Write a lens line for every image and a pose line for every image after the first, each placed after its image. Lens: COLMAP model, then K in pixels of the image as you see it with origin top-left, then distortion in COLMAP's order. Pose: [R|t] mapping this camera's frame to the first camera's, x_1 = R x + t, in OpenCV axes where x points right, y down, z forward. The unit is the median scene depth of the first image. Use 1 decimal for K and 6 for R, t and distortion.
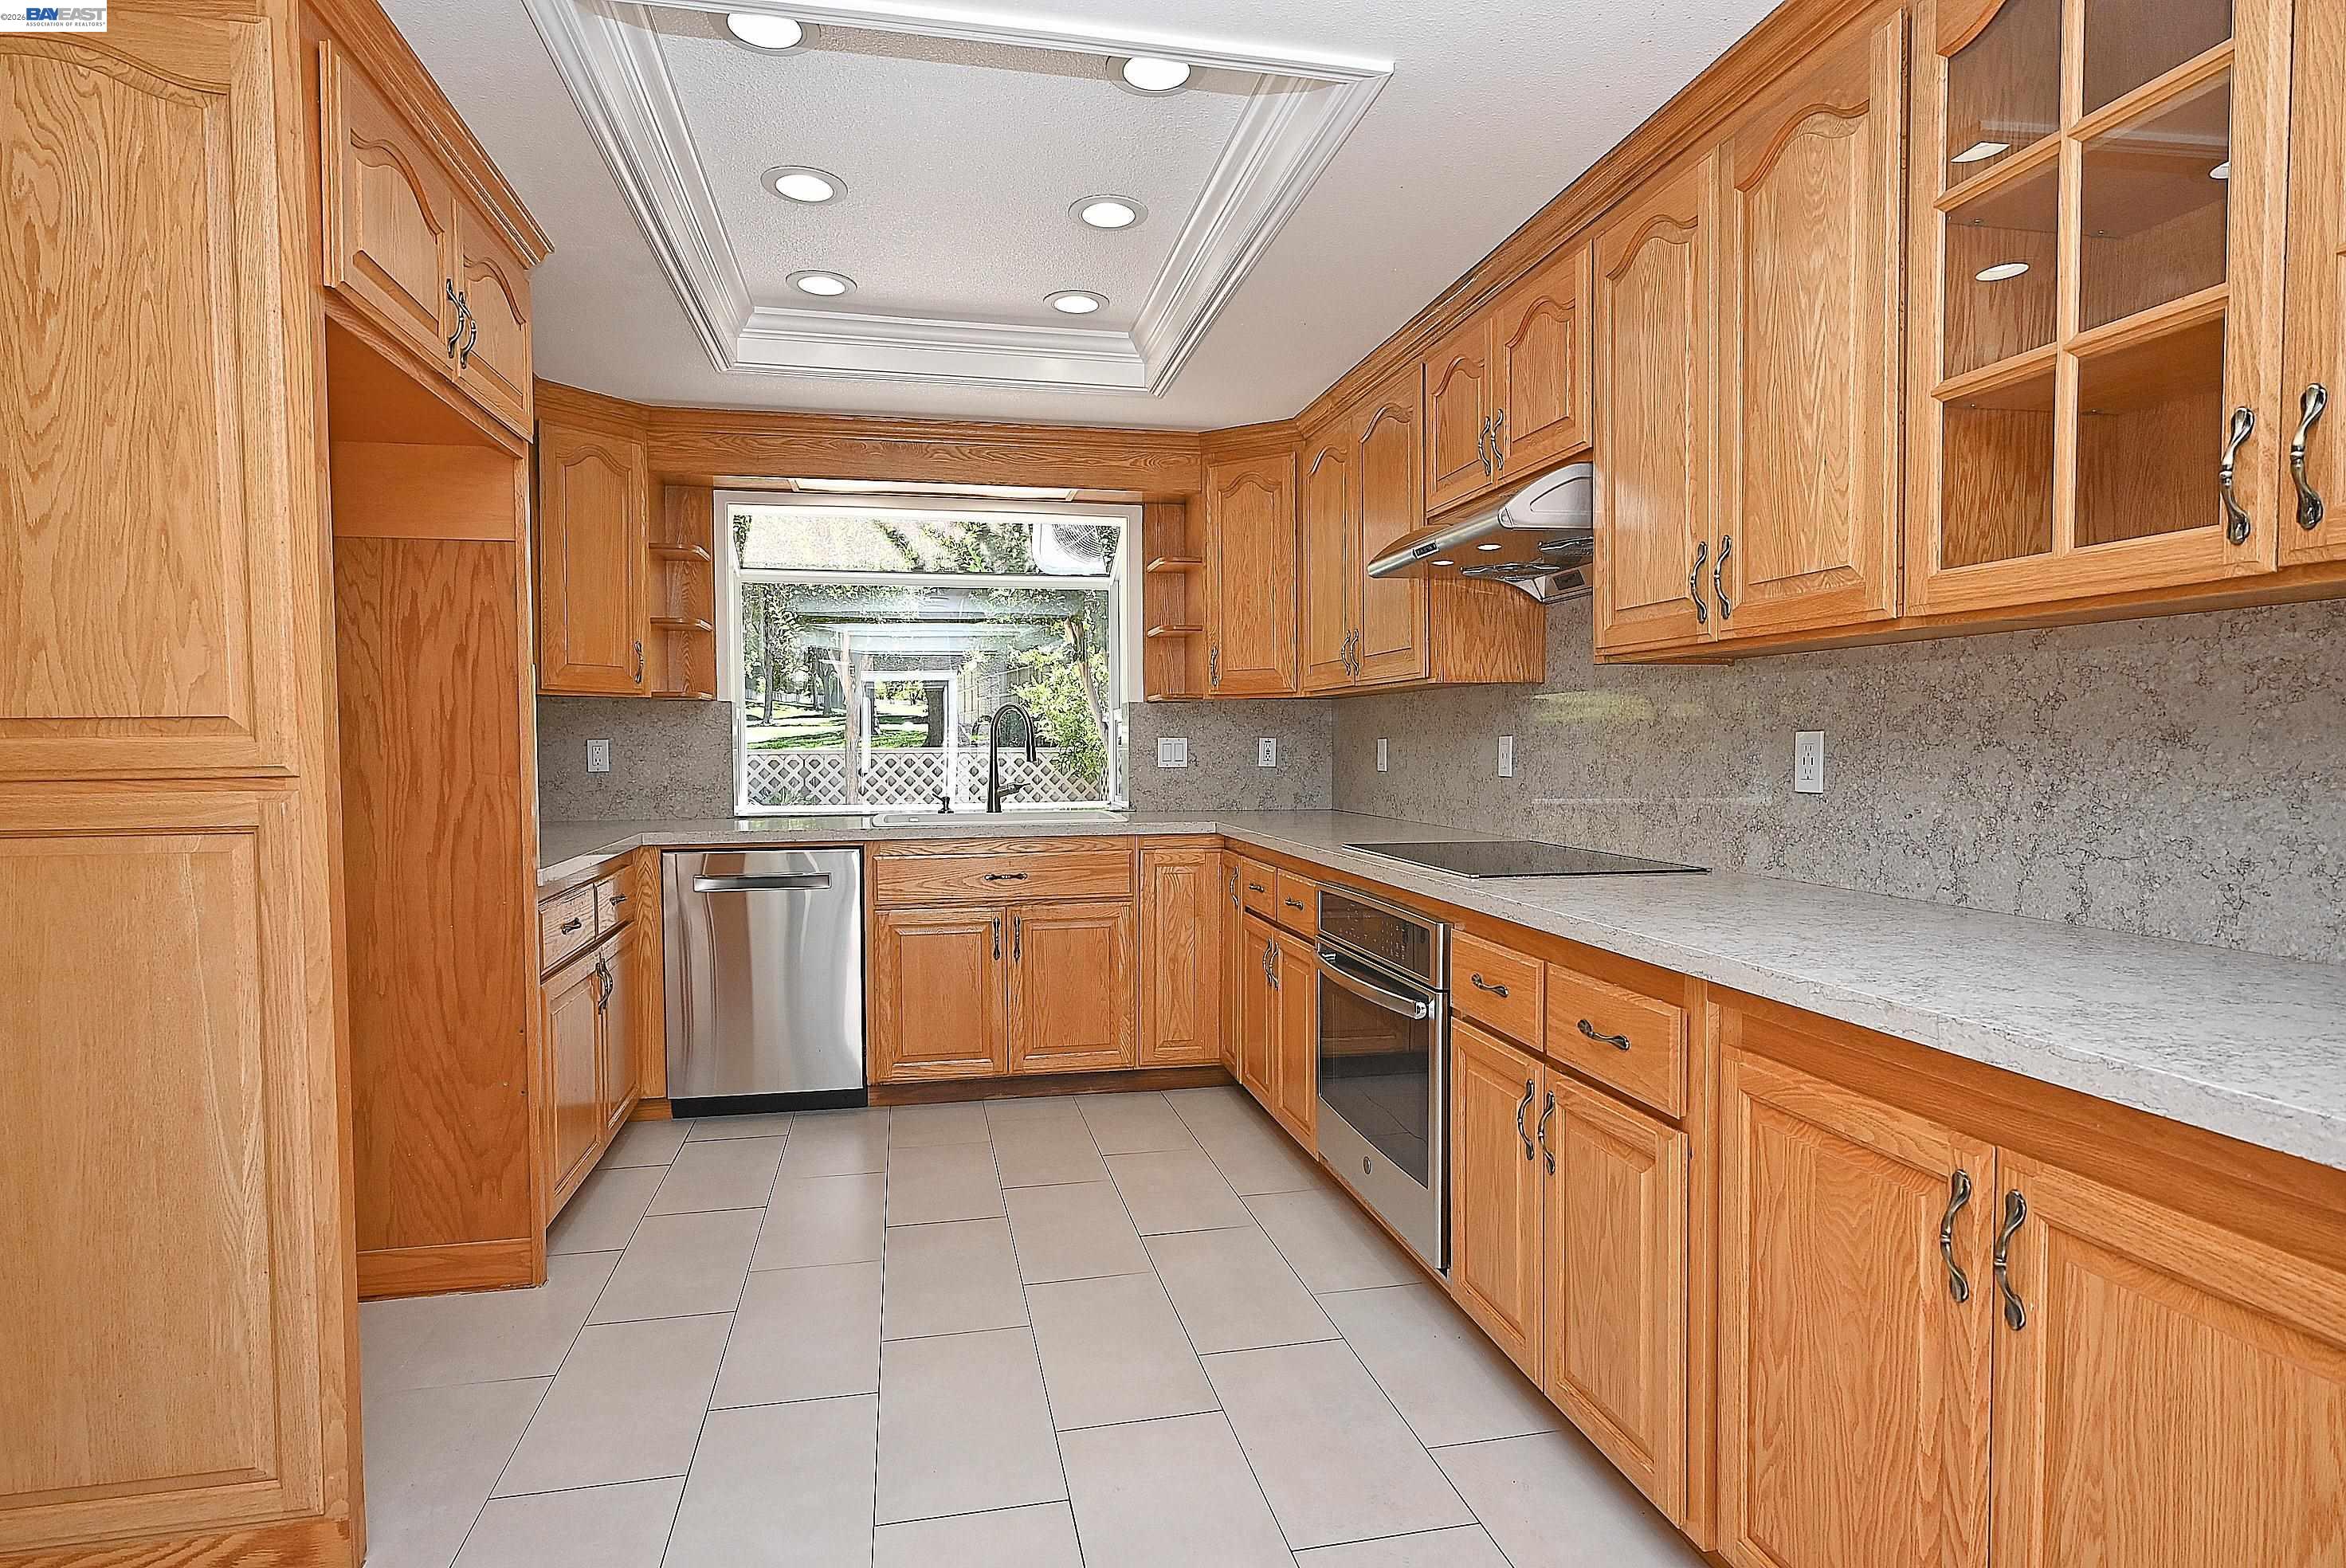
lens RADIAL K [[1255.6, 0, 1173.0], [0, 1255.6, 784.0], [0, 0, 1]] dist [0.002305, 0.001073]
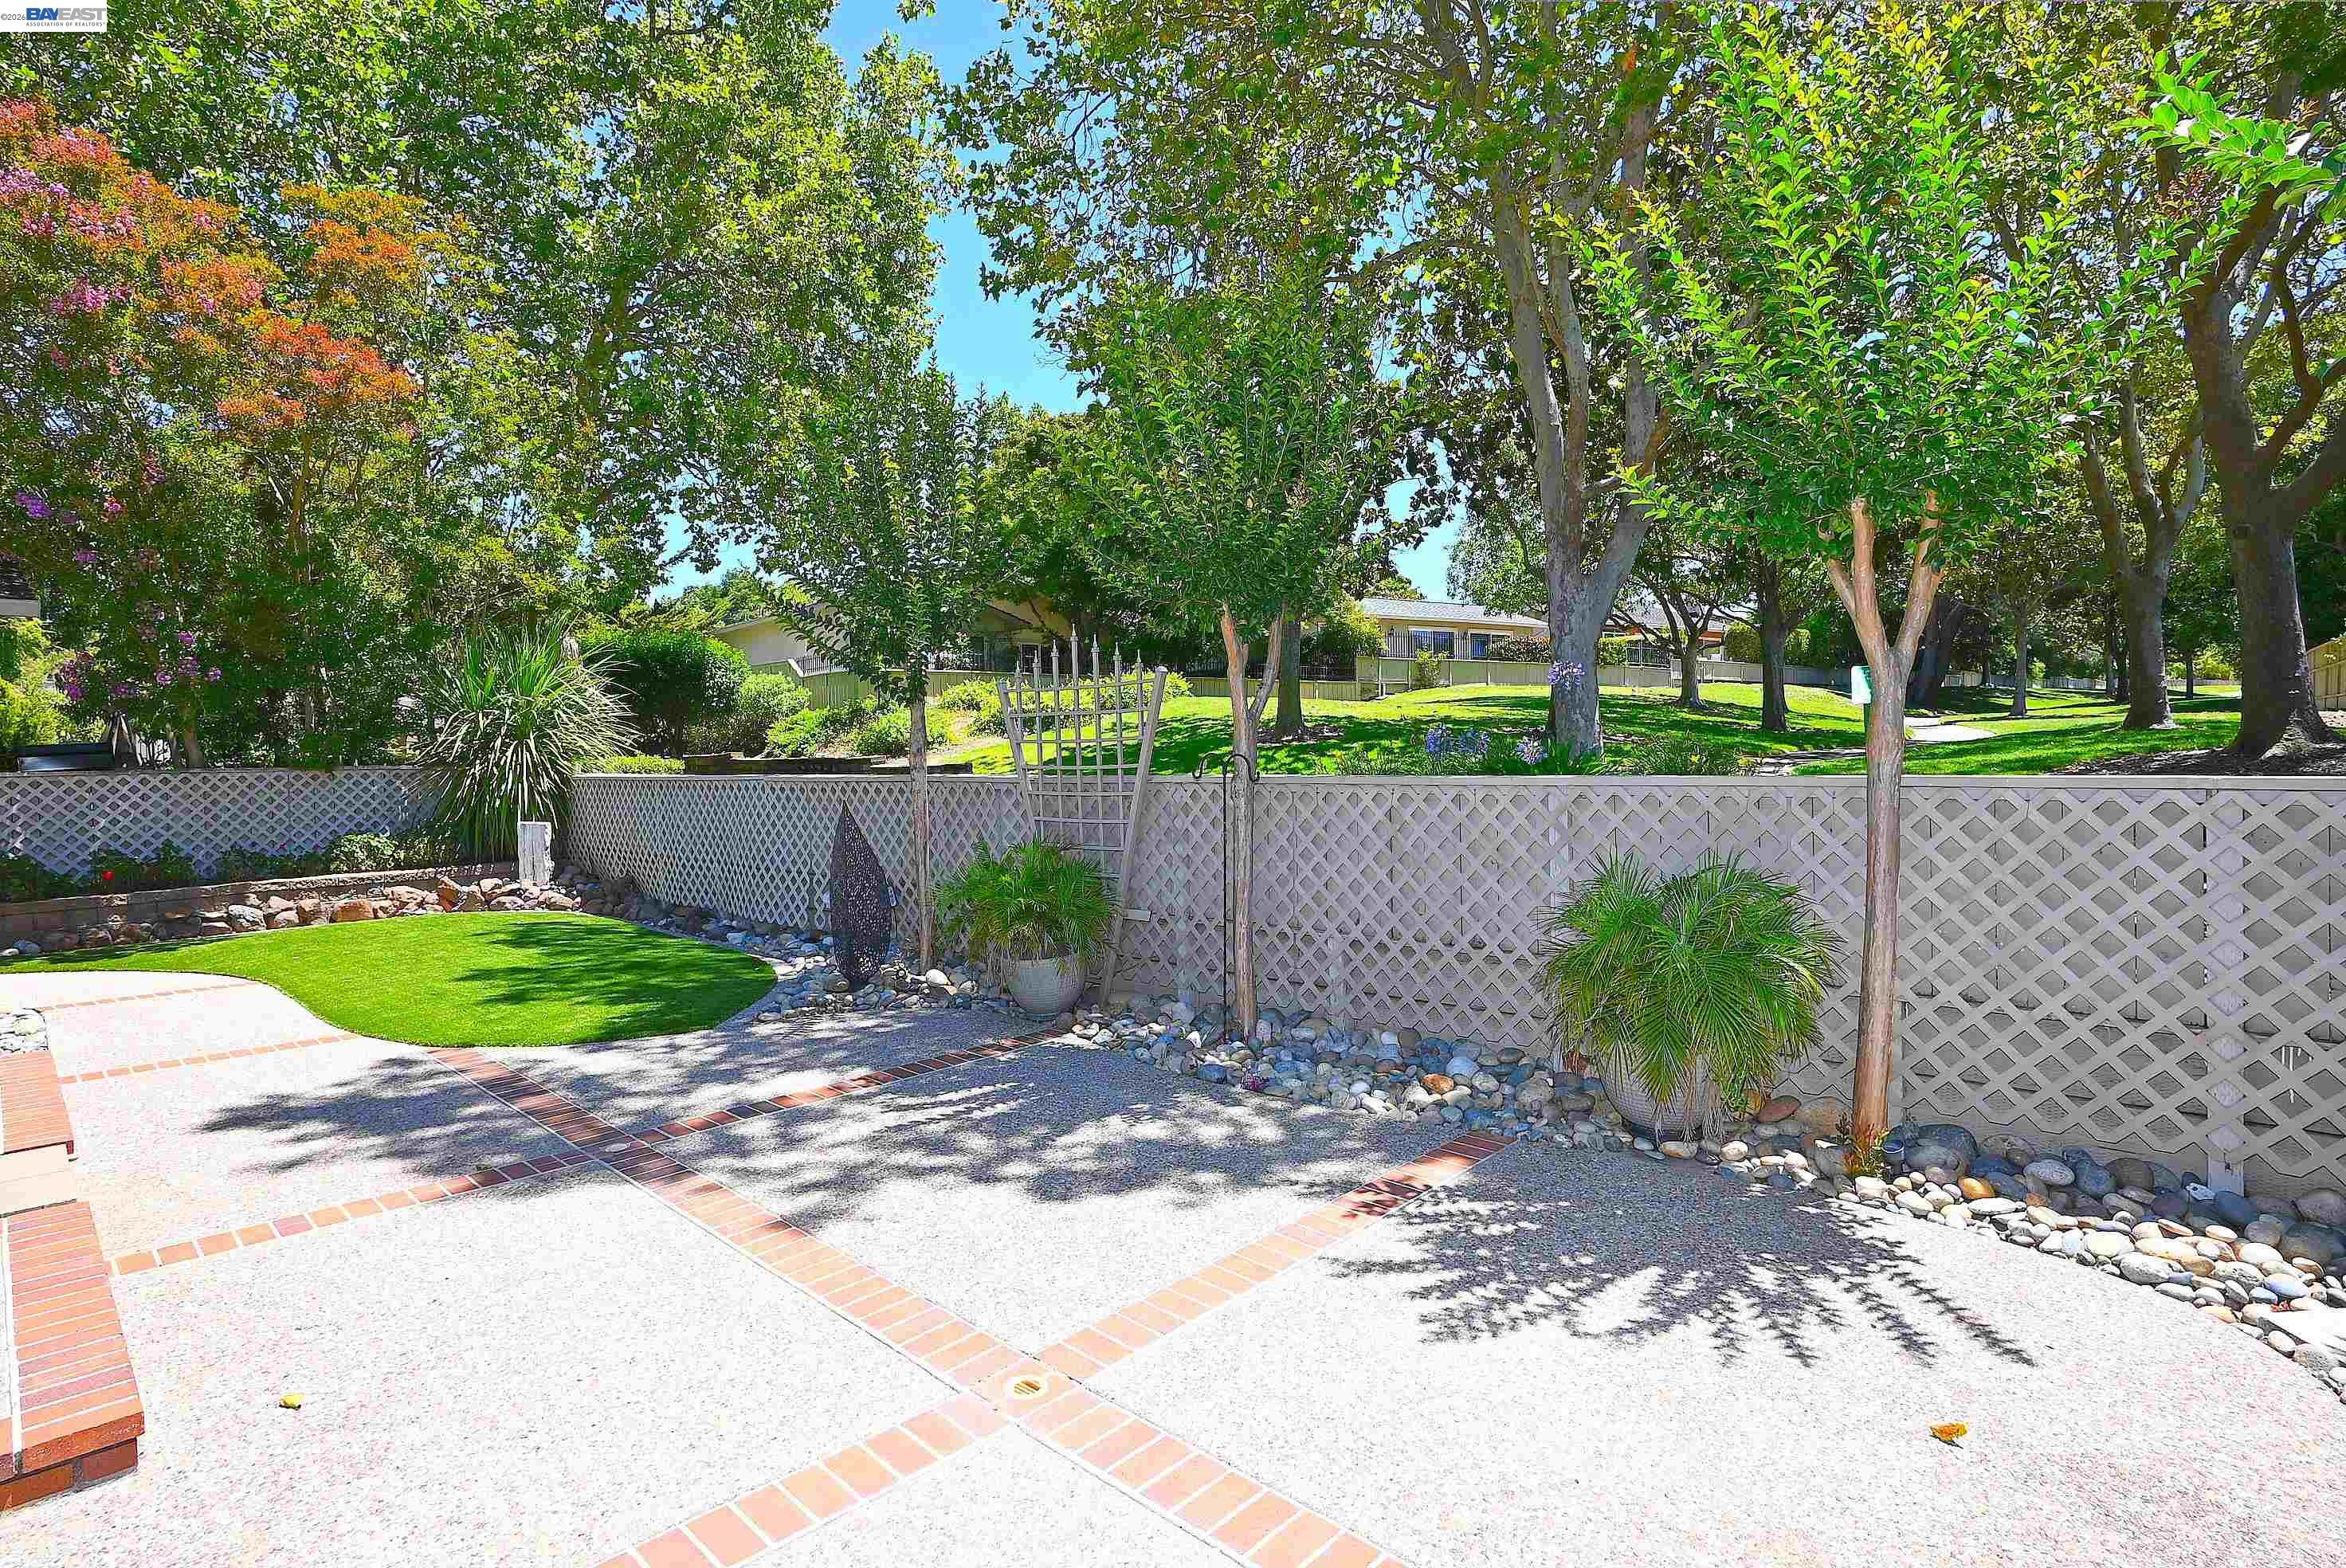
lens RADIAL K [[1161.1, 0, 1171.0], [0, 1161.1, 778.5], [0, 0, 1]] dist [-0.004577, 0.005592]
pose [[0.564512, 0.016755, -0.825254, -0.078258], [-0.015389, 0.999834, 0.009772, -0.063451], [0.825281, 0.007183, 0.564677, 1.165303]]
